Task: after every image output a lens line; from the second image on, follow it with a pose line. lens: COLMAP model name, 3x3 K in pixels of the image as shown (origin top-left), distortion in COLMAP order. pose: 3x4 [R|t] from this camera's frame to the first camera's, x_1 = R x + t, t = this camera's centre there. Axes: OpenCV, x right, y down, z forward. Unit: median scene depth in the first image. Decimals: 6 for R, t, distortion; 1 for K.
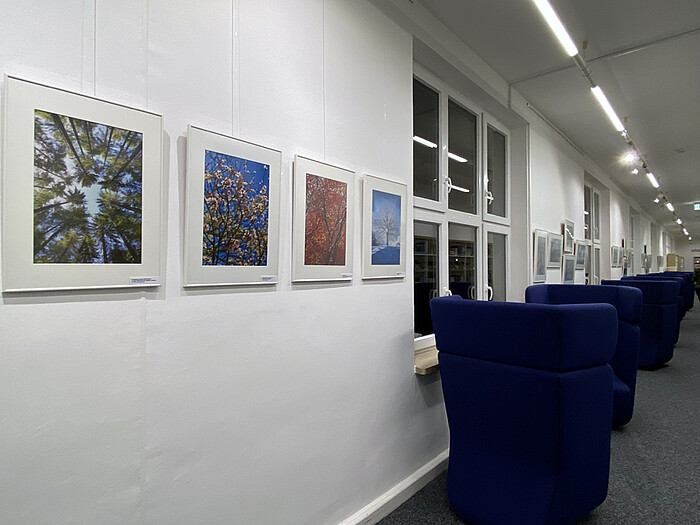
lens RADIAL K [[396.6, 0, 349.7], [0, 396.6, 276.1], [0, 0, 1]] dist [0.004326, -0.008613]
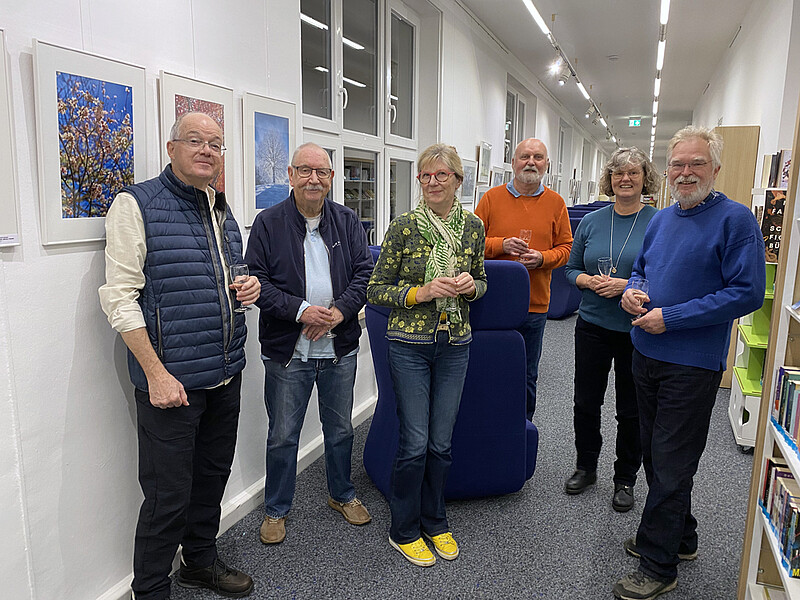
lens RADIAL K [[604.8, 0, 399.7], [0, 604.8, 300.6], [0, 0, 1]] dist [0.012509, -0.000830]
pose [[0.938473, -0.042076, 0.342781, -0.079124], [-0.015559, 0.986391, 0.163676, -0.038700], [-0.345003, -0.158939, 0.925047, -0.219179]]
